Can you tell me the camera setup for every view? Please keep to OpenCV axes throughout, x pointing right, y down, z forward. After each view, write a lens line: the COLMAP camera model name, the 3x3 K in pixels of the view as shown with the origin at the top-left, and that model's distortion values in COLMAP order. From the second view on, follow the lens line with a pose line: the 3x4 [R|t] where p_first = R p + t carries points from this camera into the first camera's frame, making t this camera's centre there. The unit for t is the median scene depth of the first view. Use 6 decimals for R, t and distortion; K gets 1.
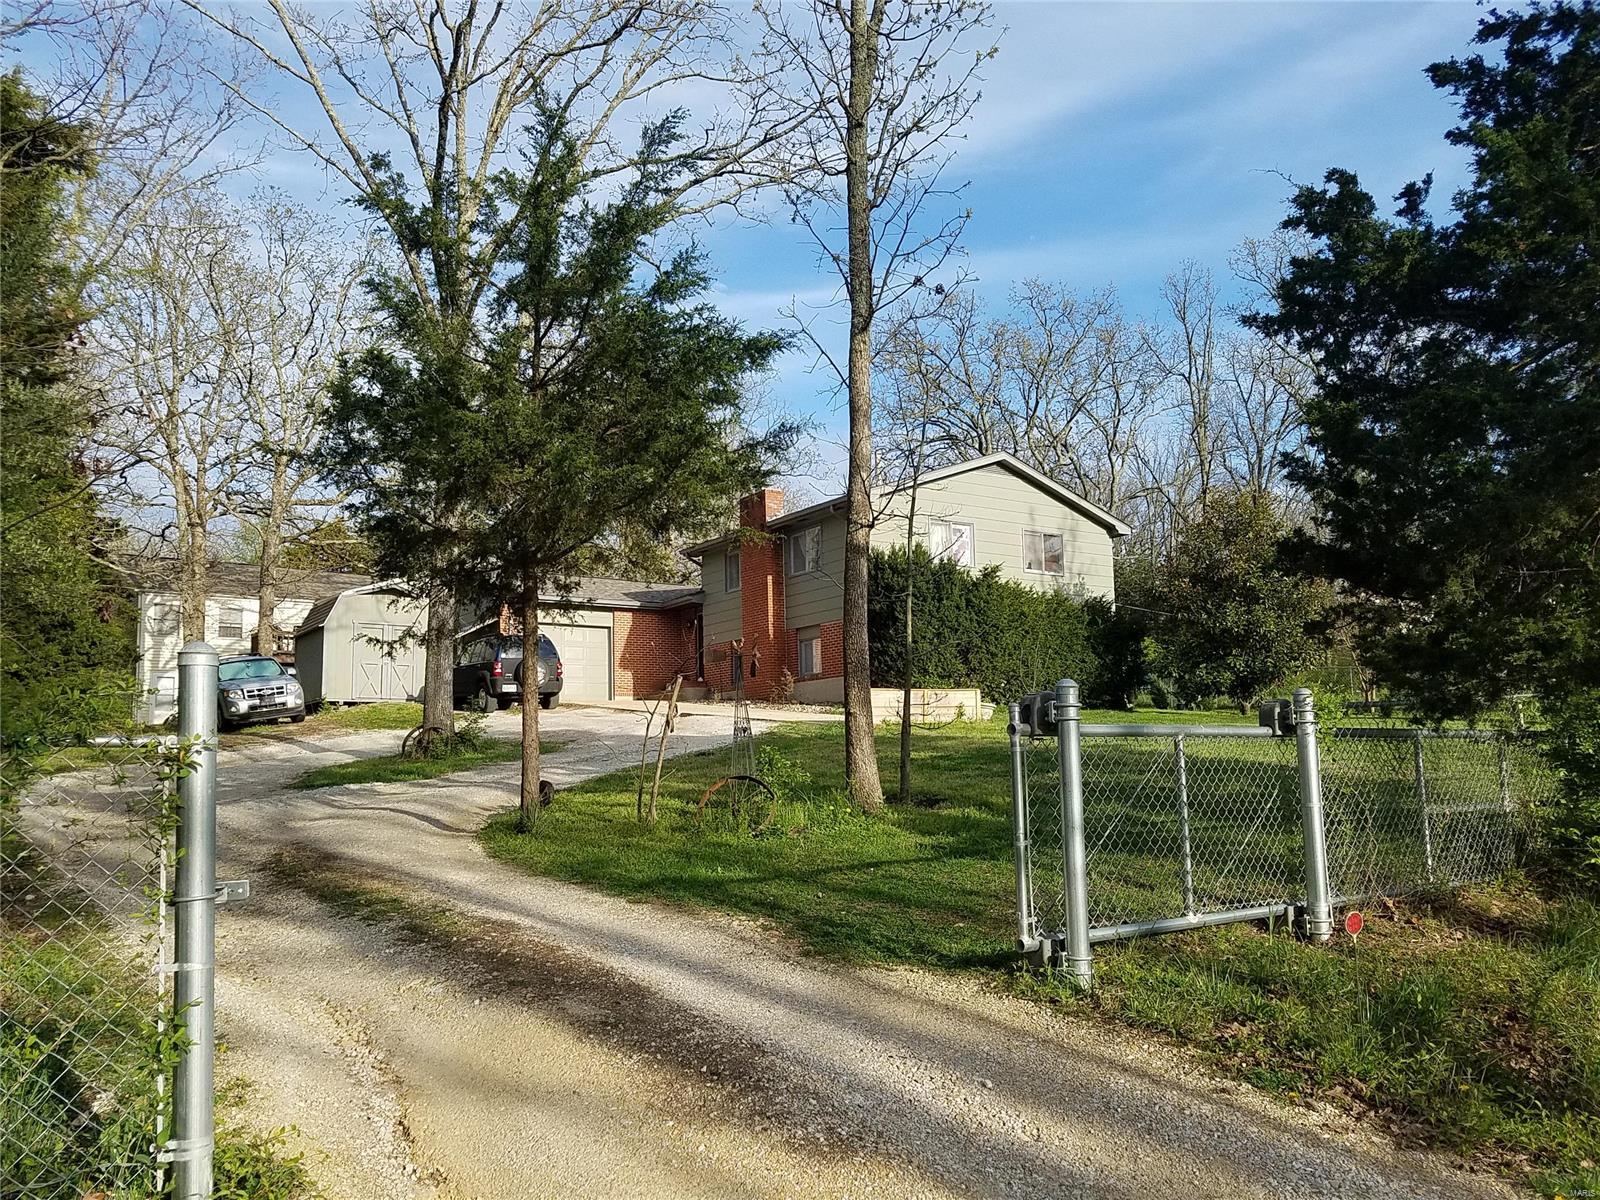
lens RADIAL K [[1220.9, 0, 795.5], [0, 1220.9, 646.5], [0, 0, 1]] dist [-0.005316, 0.001570]
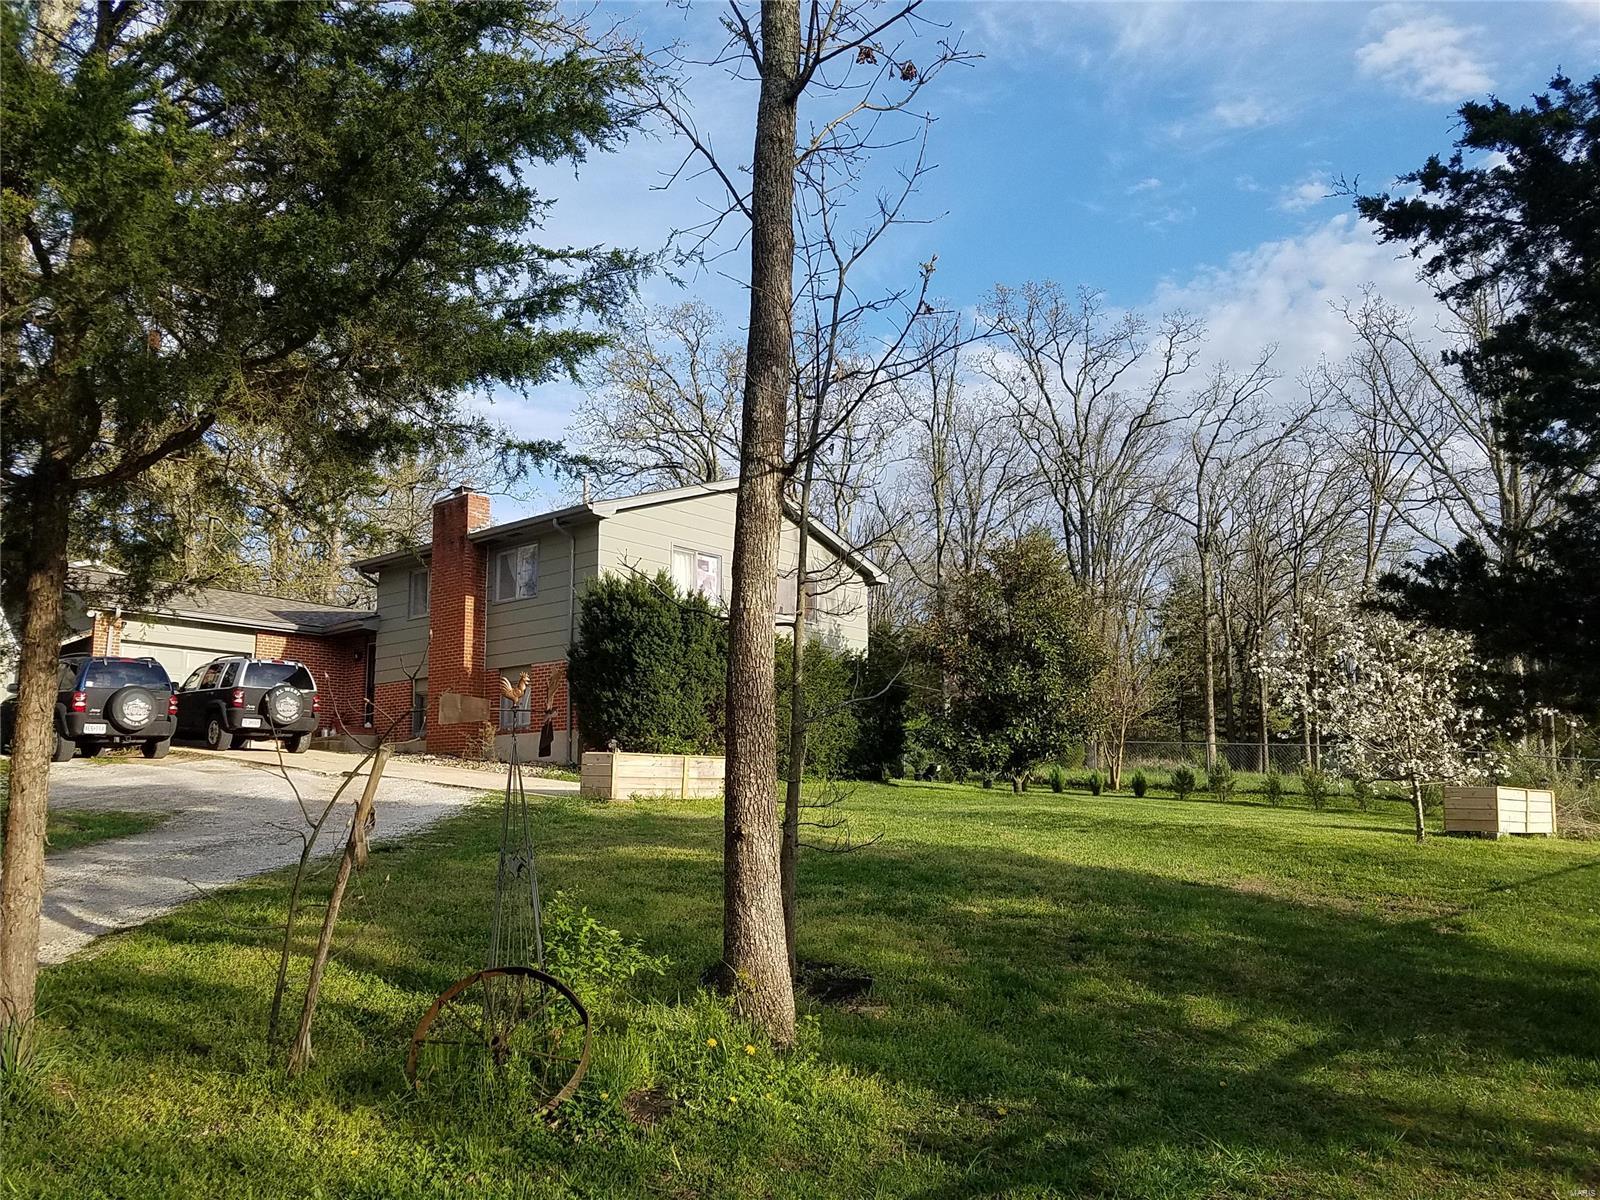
lens RADIAL K [[1223.6, 0, 794.7], [0, 1223.6, 673.4], [0, 0, 1]] dist [-0.001217, -0.006939]
pose [[0.963762, 0.052967, 0.261454, -0.024302], [-0.047889, 0.998520, -0.025763, 0.000056], [-0.262432, 0.012309, 0.964872, 0.183745]]
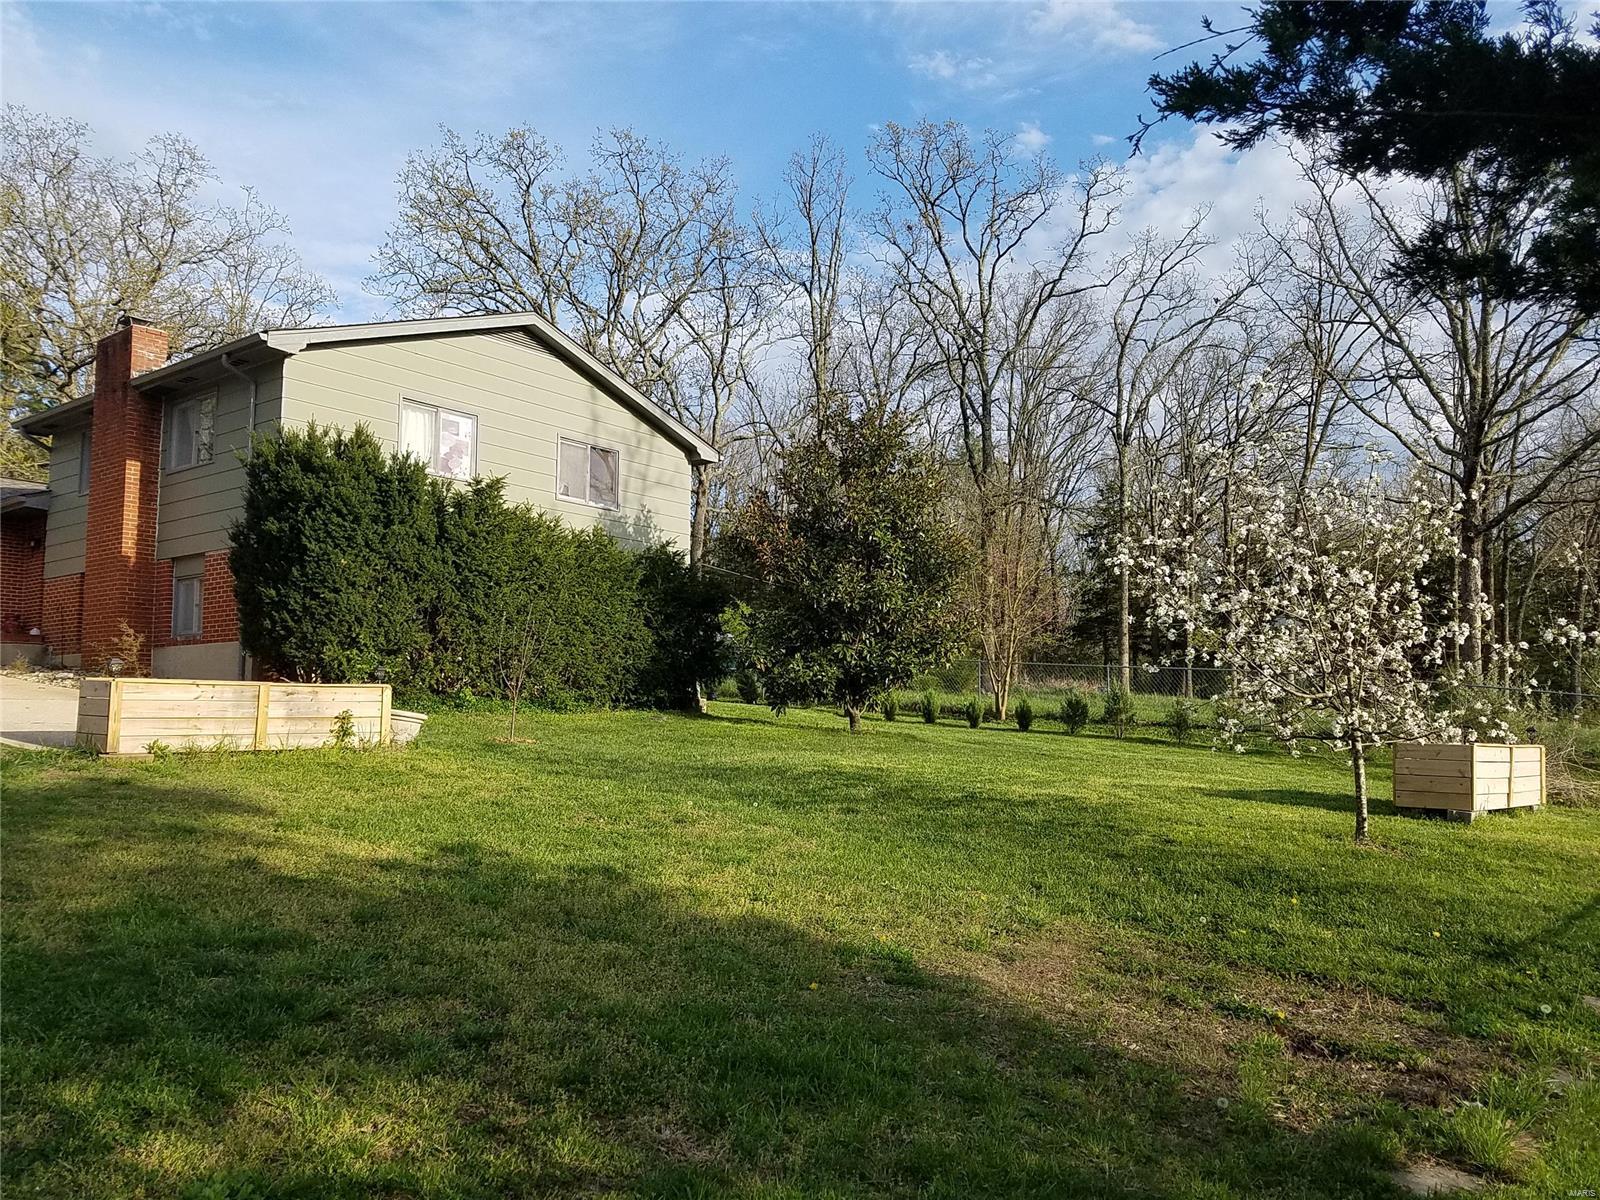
lens RADIAL K [[1220.9, 0, 795.5], [0, 1220.9, 646.5], [0, 0, 1]] dist [-0.005316, 0.001570]
pose [[0.950735, 0.052358, 0.305550, 0.122680], [-0.062132, 0.997818, 0.022345, -0.003647], [-0.303714, -0.040229, 0.951914, 0.350645]]
